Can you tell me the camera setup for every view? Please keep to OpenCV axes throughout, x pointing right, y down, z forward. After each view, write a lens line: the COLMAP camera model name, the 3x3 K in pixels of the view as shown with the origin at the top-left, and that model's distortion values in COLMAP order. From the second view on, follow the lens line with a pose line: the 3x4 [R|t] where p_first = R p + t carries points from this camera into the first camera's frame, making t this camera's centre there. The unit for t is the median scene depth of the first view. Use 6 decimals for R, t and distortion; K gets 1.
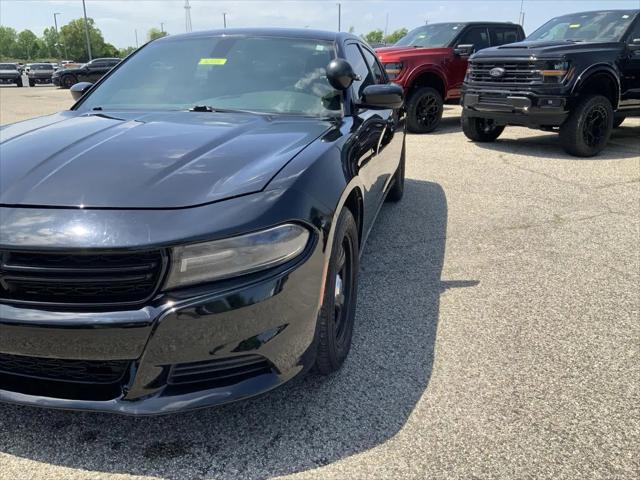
lens RADIAL K [[532.1, 0, 320.0], [0, 532.1, 240.0], [0, 0, 1]] dist [0.040333, -0.085833]
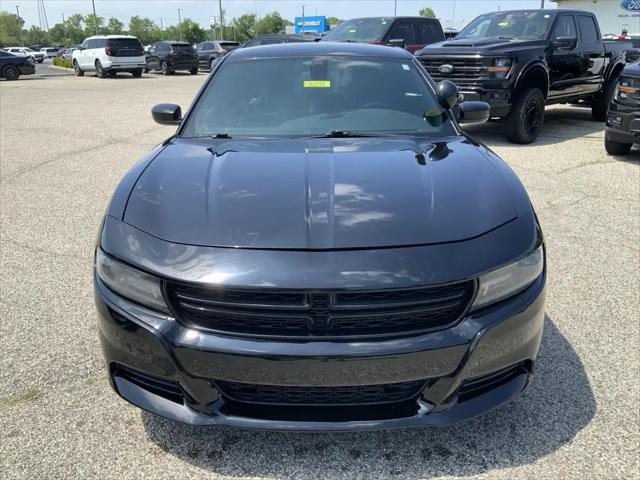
lens RADIAL K [[532.1, 0, 320.0], [0, 532.1, 240.0], [0, 0, 1]] dist [0.040333, -0.085833]
pose [[0.974409, -0.081423, 0.209516, -0.178201], [0.075581, 0.996498, 0.035754, -0.027549], [-0.211694, -0.019003, 0.977151, -0.009073]]
